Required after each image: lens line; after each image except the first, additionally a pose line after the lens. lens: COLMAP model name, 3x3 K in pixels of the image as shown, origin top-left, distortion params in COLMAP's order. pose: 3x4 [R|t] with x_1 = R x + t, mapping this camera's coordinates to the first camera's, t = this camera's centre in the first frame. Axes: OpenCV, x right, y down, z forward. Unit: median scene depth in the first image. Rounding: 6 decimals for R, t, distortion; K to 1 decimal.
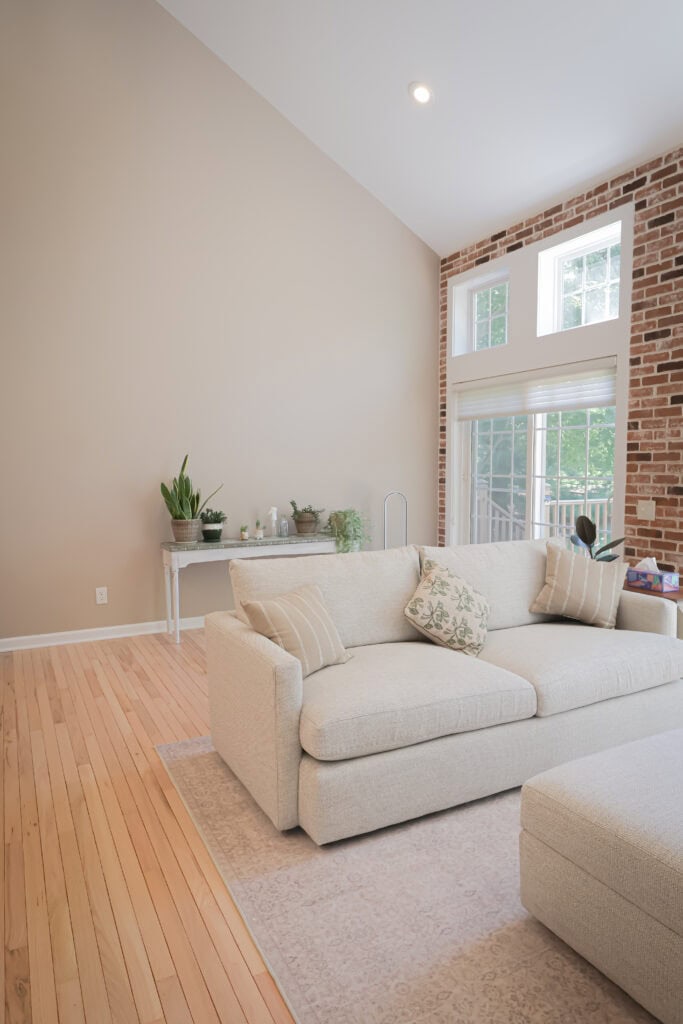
lens RADIAL K [[649.2, 0, 340.4], [0, 649.2, 511.9], [0, 0, 1]] dist [-0.000980, -0.000471]
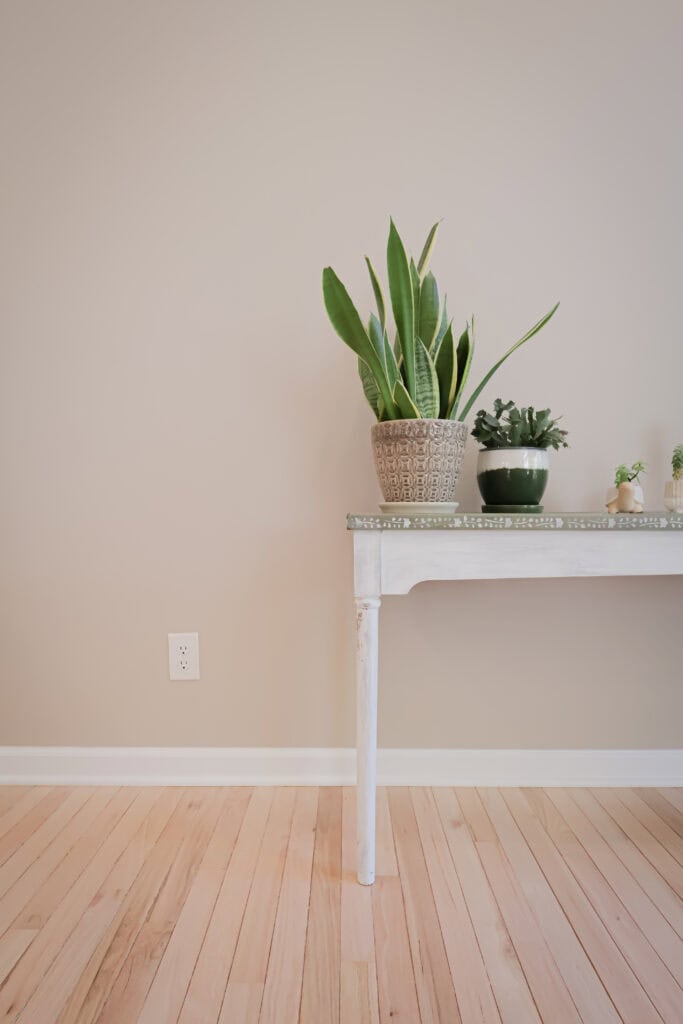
lens RADIAL K [[536.7, 0, 341.5], [0, 536.7, 512.0], [0, 0, 1]] dist [-0.000299, 0.000288]
pose [[0.883927, 0.007419, -0.467567, -0.157853], [-0.039162, 0.997536, -0.058207, 0.064888], [0.465983, 0.069761, 0.882039, 0.777436]]
